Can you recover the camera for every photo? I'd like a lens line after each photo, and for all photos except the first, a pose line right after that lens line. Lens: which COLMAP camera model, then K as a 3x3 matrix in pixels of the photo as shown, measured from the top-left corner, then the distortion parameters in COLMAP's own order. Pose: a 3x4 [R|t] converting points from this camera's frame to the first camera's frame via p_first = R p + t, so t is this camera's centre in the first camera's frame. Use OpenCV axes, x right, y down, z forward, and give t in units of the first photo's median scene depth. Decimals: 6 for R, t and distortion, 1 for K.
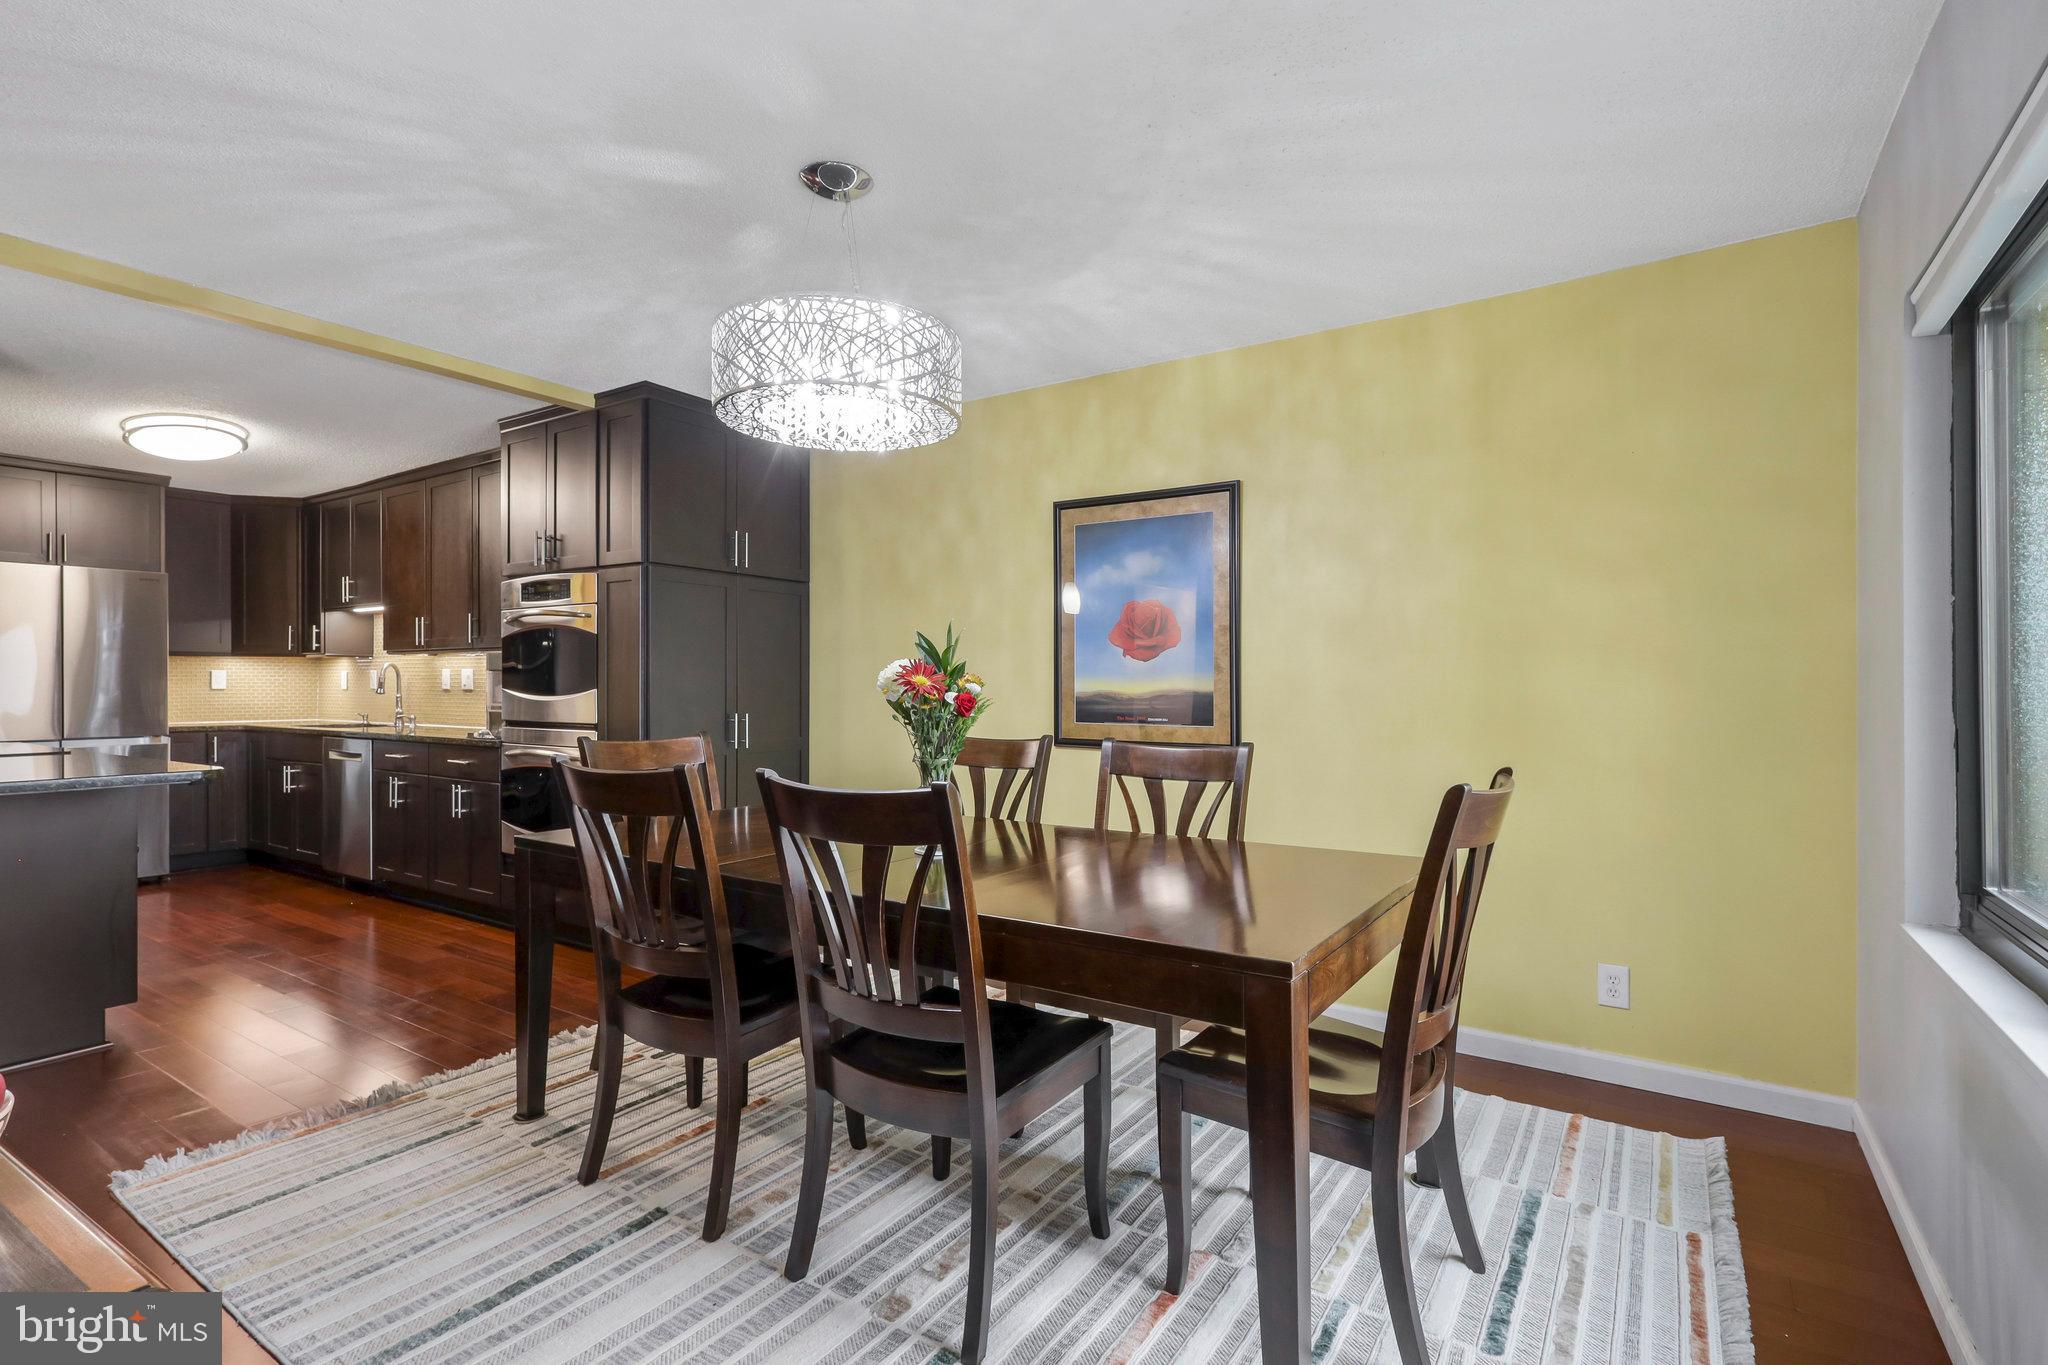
lens RADIAL K [[980.0, 0, 988.1], [0, 980.0, 691.2], [0, 0, 1]] dist [-0.008877, 0.010101]
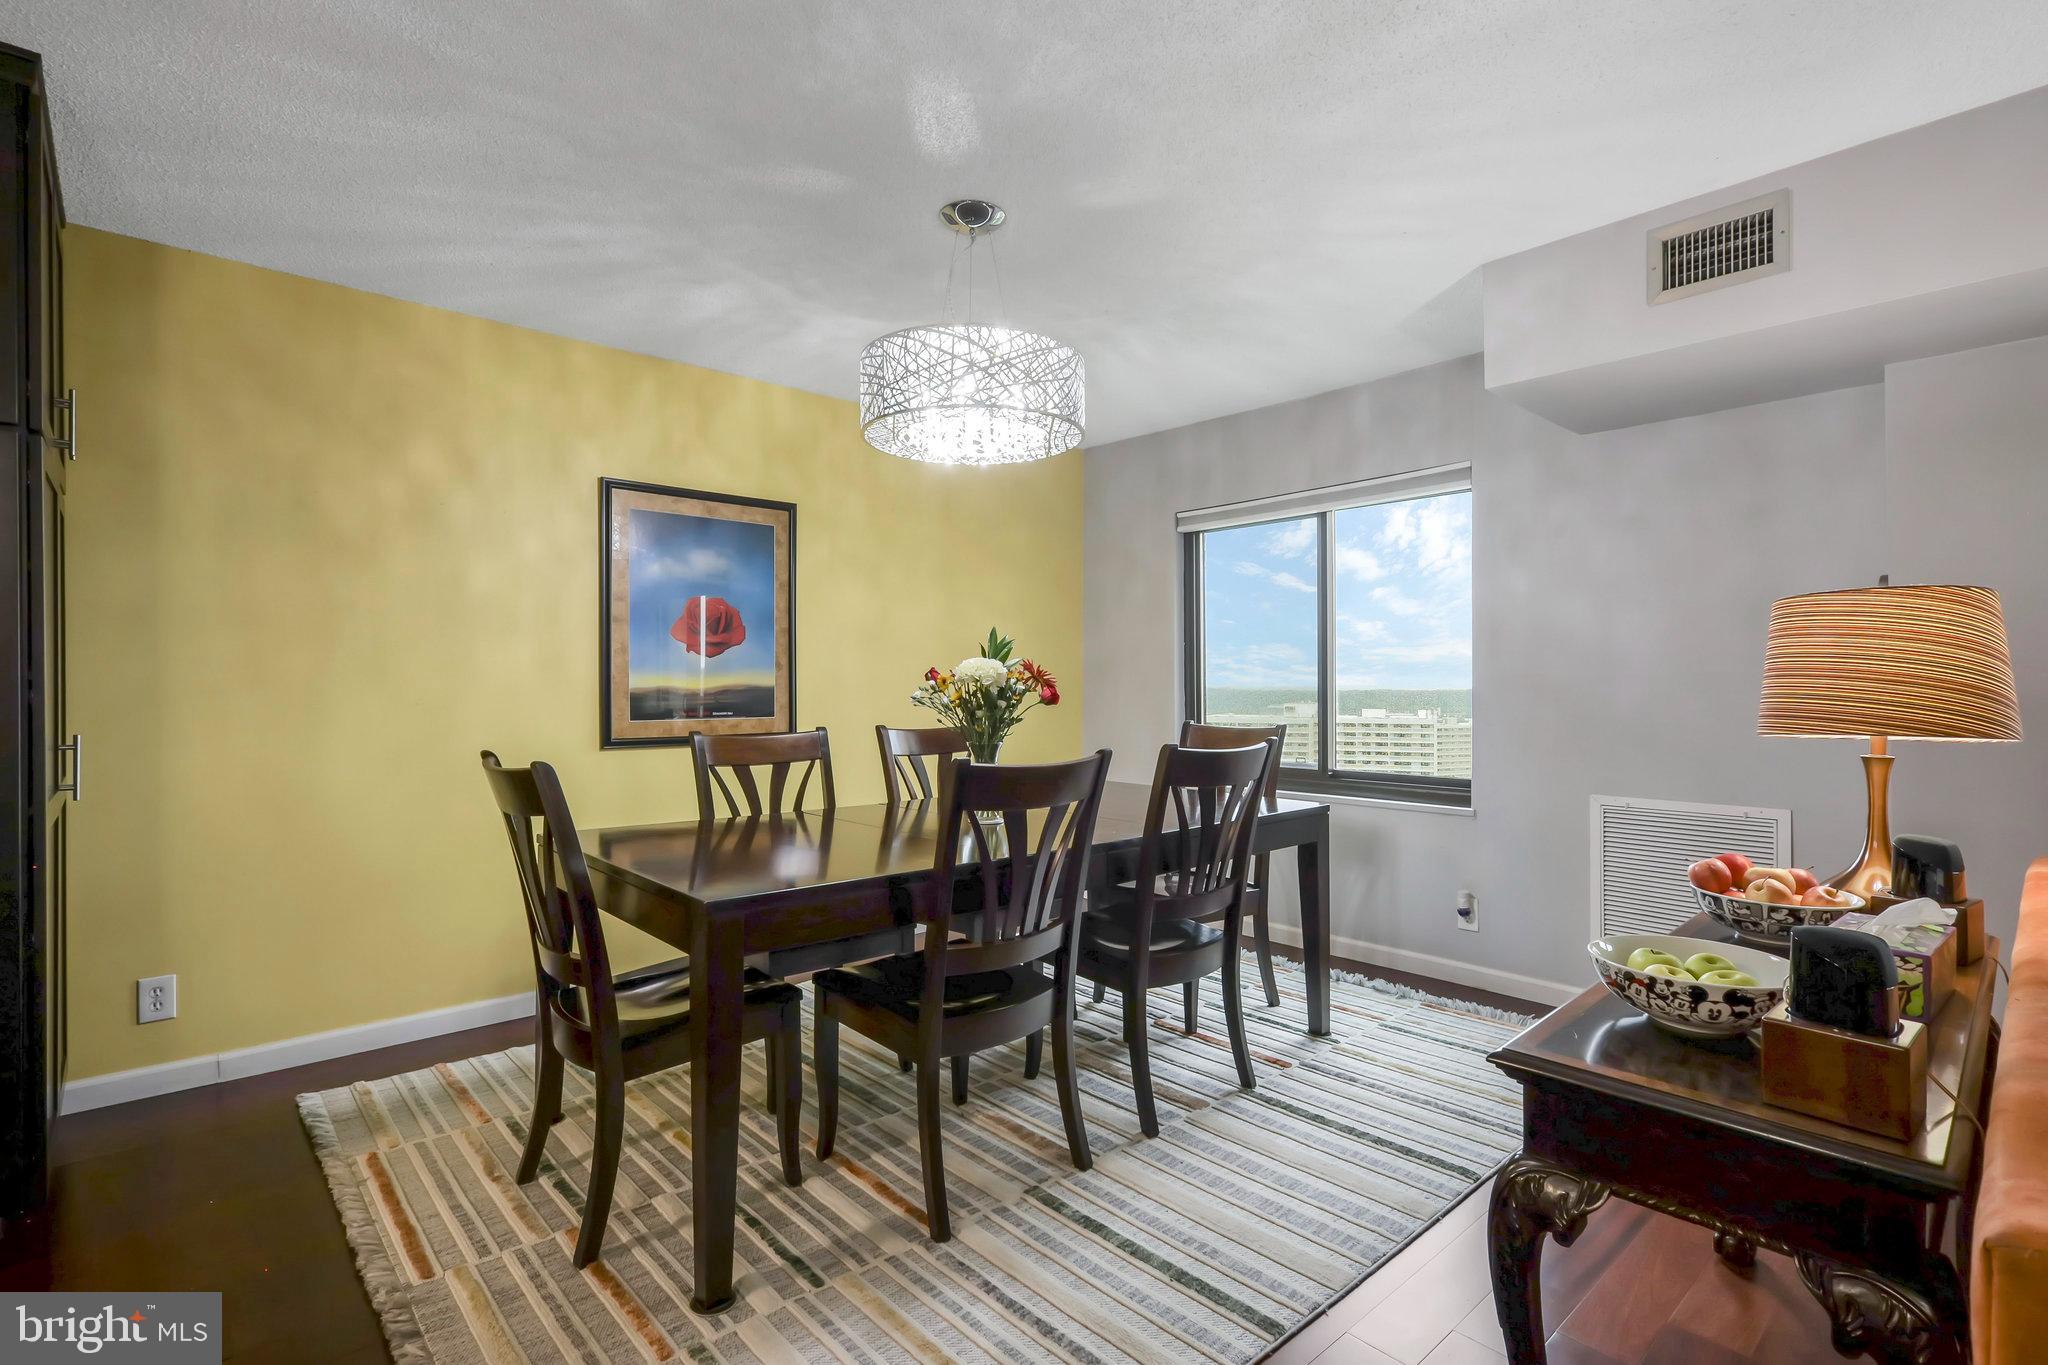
lens RADIAL K [[980.0, 0, 1033.1], [0, 980.0, 689.4], [0, 0, 1]] dist [-0.008877, 0.010101]
pose [[0.230578, -0.008621, 0.973016, -0.797272], [0.007609, 0.999946, 0.007057, -0.001383], [-0.973024, 0.005776, 0.230631, 0.454132]]
